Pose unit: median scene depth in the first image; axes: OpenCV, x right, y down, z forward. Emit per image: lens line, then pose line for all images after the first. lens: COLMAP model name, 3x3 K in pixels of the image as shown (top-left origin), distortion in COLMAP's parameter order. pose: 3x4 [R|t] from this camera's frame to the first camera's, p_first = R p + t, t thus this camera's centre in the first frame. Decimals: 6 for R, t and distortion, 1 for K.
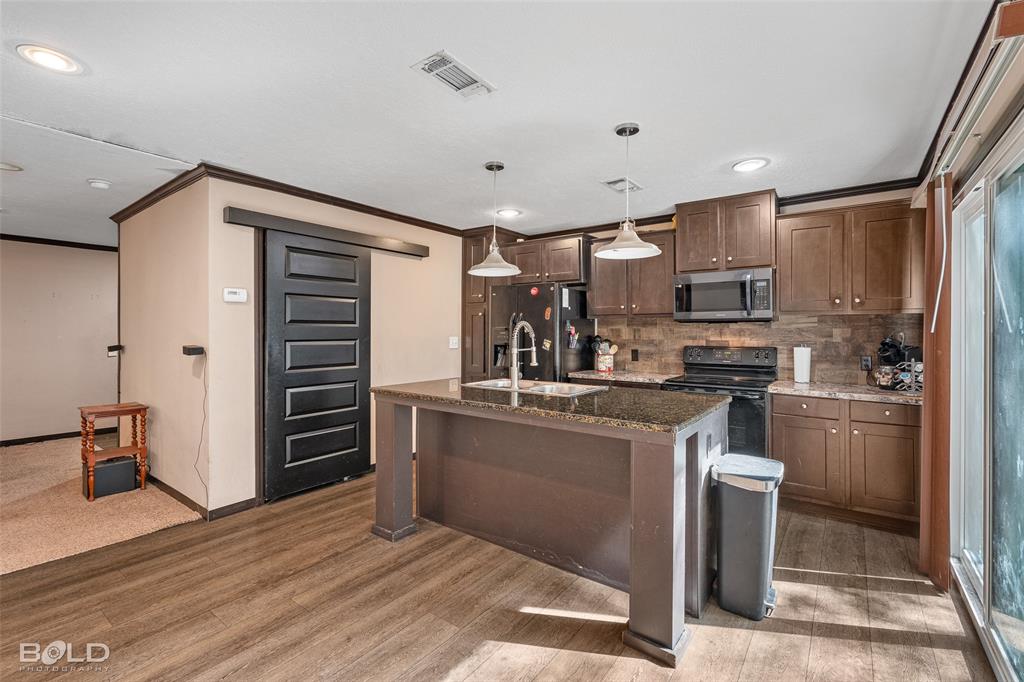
lens RADIAL K [[449.4, 0, 514.9], [0, 449.4, 330.0], [0, 0, 1]] dist [-0.003204, -0.000907]
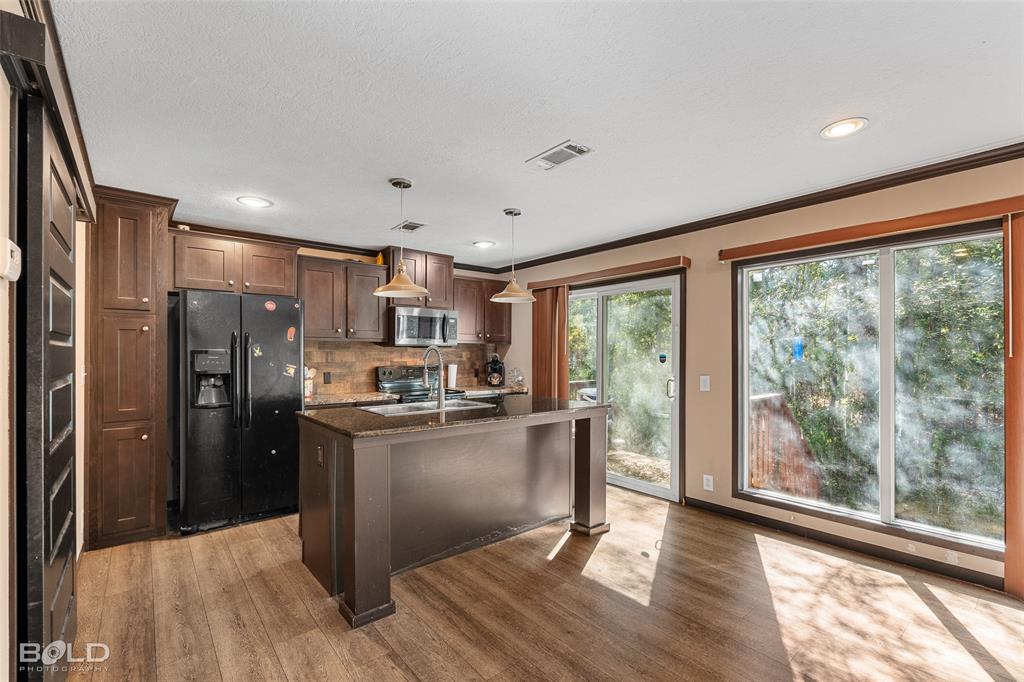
lens RADIAL K [[449.4, 0, 516.4], [0, 449.4, 349.4], [0, 0, 1]] dist [-0.003204, -0.000907]
pose [[0.233635, 0.007977, 0.972292, -0.985465], [-0.001463, 0.999968, -0.007852, -0.000269], [-0.972323, 0.000412, 0.233639, 0.575403]]
